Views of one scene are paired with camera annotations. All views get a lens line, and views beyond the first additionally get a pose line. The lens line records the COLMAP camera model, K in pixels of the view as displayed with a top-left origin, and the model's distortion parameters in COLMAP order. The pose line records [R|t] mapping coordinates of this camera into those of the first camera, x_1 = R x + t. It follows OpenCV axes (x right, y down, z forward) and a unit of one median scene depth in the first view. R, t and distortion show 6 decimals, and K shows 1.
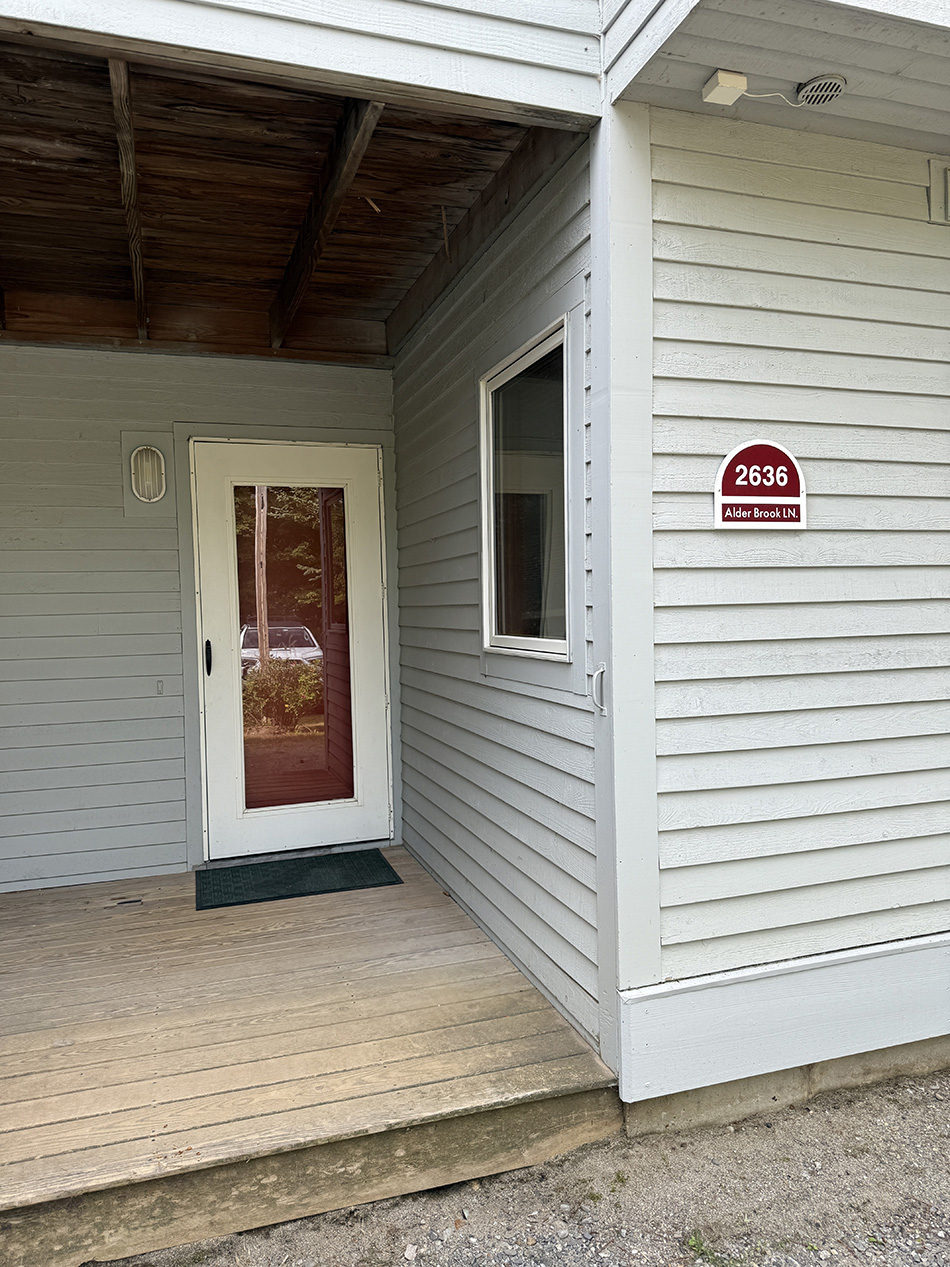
lens RADIAL K [[899.2, 0, 471.5], [0, 899.2, 634.2], [0, 0, 1]] dist [0.006021, -0.000816]
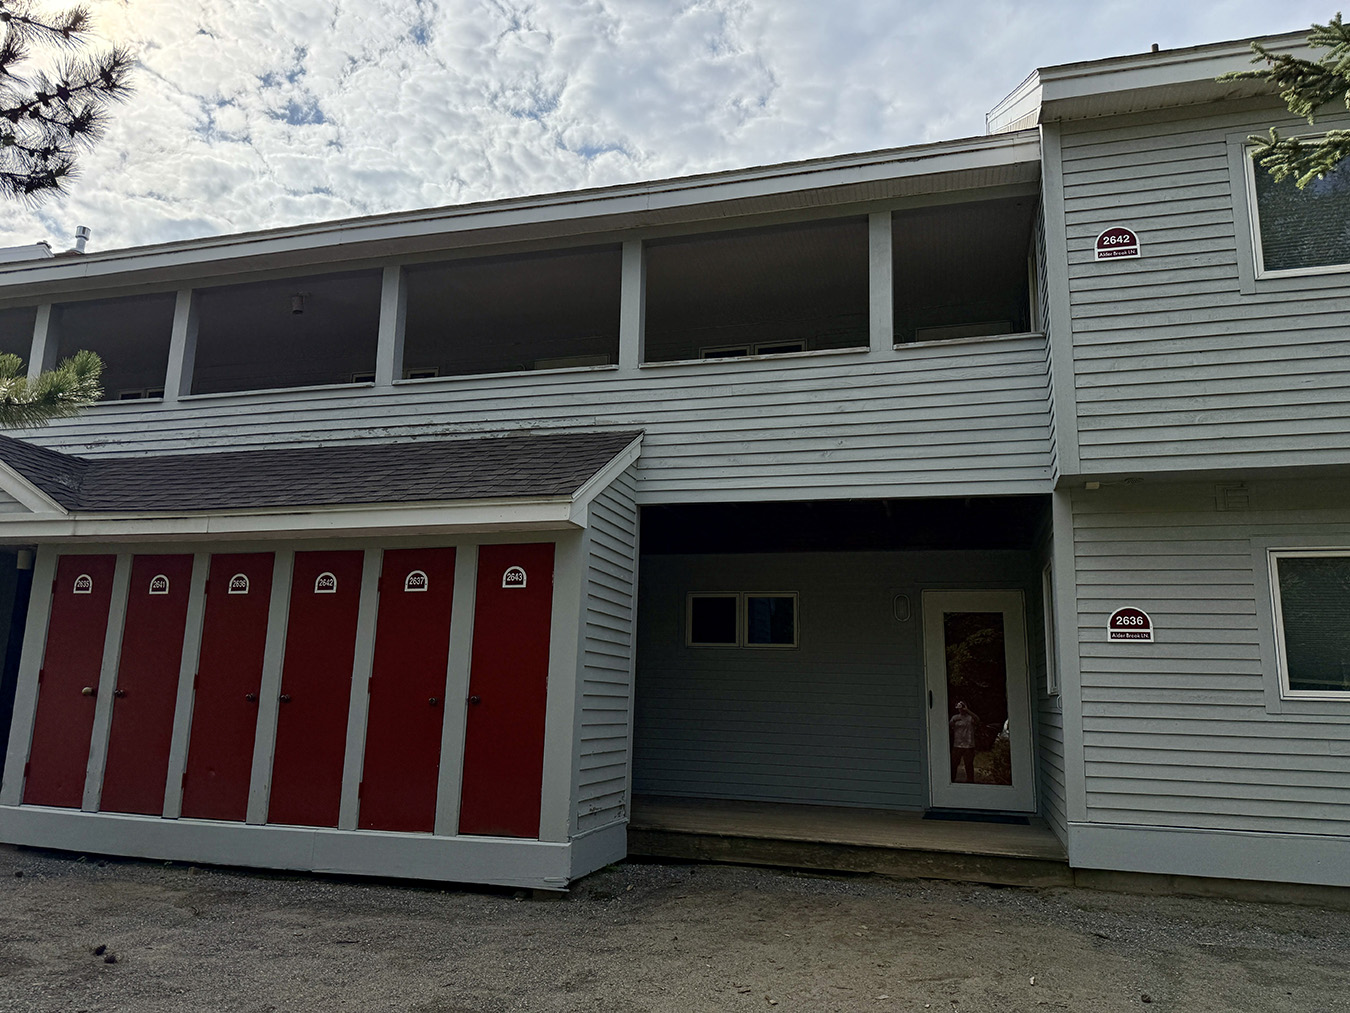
lens RADIAL K [[958.1, 0, 672.5], [0, 958.1, 507.0], [0, 0, 1]] dist [0.006021, -0.000816]
pose [[0.824748, -0.064596, -0.561798, 0.802513], [-0.063450, 0.976611, -0.205439, 0.146950], [0.561929, 0.205081, 0.801360, -1.948178]]
